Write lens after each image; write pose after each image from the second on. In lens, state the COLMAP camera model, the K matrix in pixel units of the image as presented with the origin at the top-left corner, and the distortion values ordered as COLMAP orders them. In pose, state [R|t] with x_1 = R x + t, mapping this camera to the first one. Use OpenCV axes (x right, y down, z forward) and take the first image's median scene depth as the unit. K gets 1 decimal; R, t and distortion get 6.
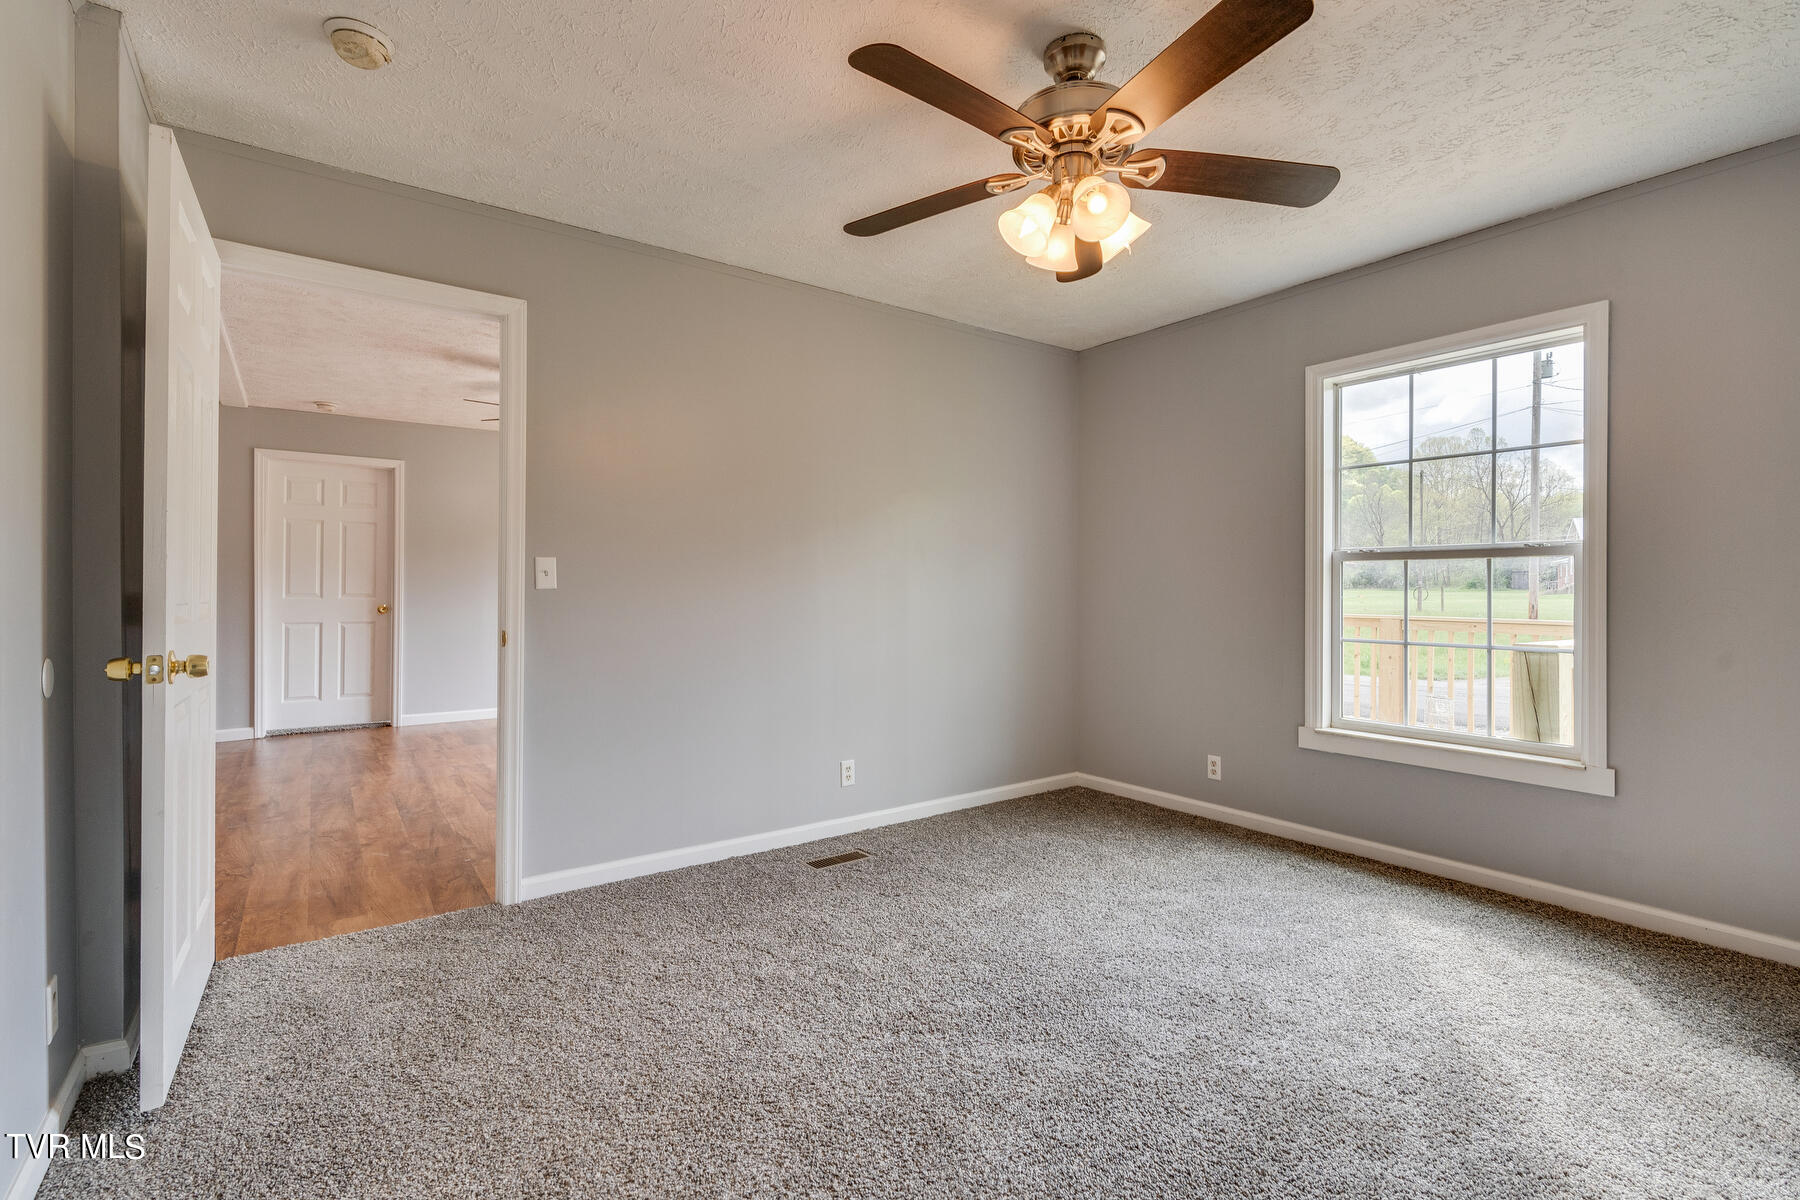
lens RADIAL K [[833.6, 0, 901.1], [0, 833.6, 576.0], [0, 0, 1]] dist [0.000076, 0.000121]
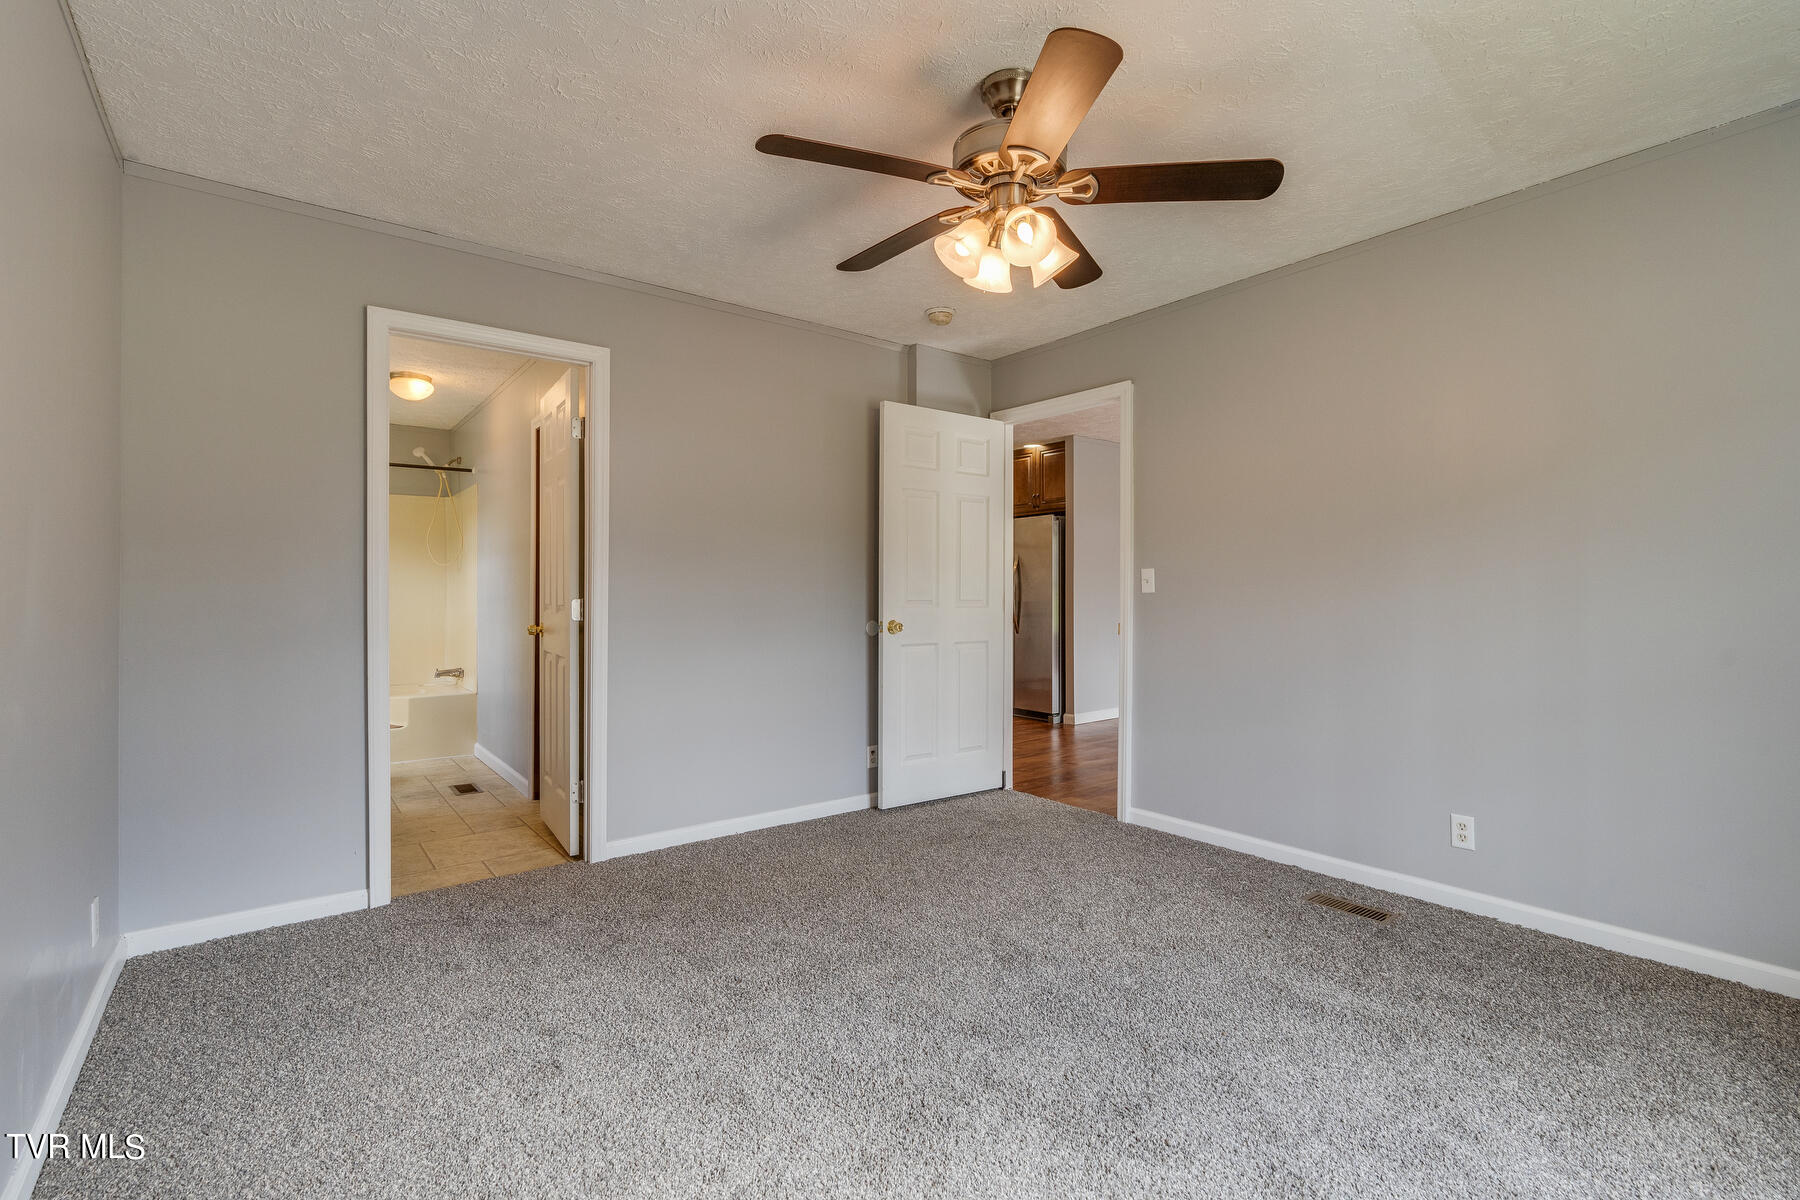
lens RADIAL K [[815.3, 0, 900.0], [0, 815.3, 600.0], [0, 0, 1]] dist [-0.000536, 0.000014]
pose [[0.025195, 0.001062, -0.999682, 0.835971], [0.009766, 0.999951, 0.001309, 0.020841], [0.999635, -0.009796, 0.025184, 0.579983]]
